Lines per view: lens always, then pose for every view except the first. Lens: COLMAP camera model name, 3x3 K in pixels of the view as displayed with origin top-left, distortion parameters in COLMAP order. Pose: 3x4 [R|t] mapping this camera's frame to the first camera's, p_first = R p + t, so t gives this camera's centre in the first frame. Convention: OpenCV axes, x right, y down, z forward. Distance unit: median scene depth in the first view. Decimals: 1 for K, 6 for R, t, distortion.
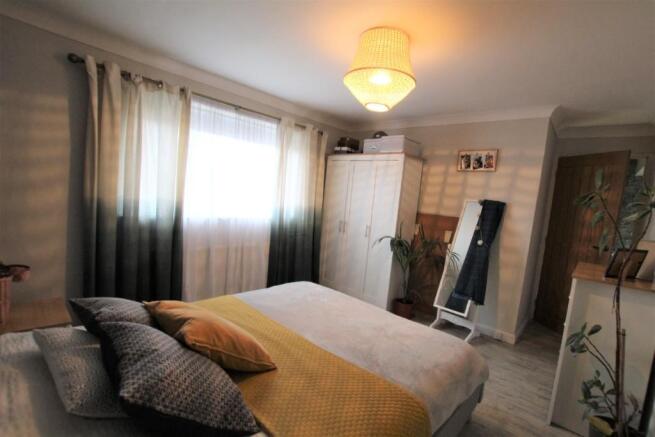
lens RADIAL K [[305.5, 0, 330.9], [0, 305.5, 224.4], [0, 0, 1]] dist [-0.026864, 0.000527]
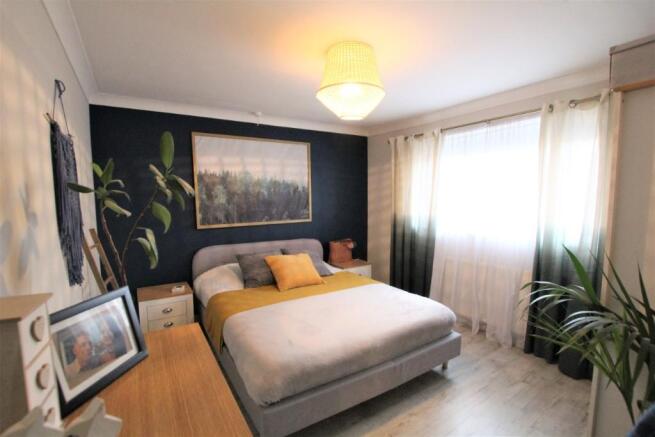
lens RADIAL K [[305.5, 0, 330.9], [0, 305.5, 224.4], [0, 0, 1]] dist [-0.026864, 0.000527]
pose [[-0.276864, -0.009492, -0.960862, 0.922957], [-0.128494, 0.991336, 0.027232, -0.028952], [0.952279, 0.131005, -0.275685, 1.028780]]
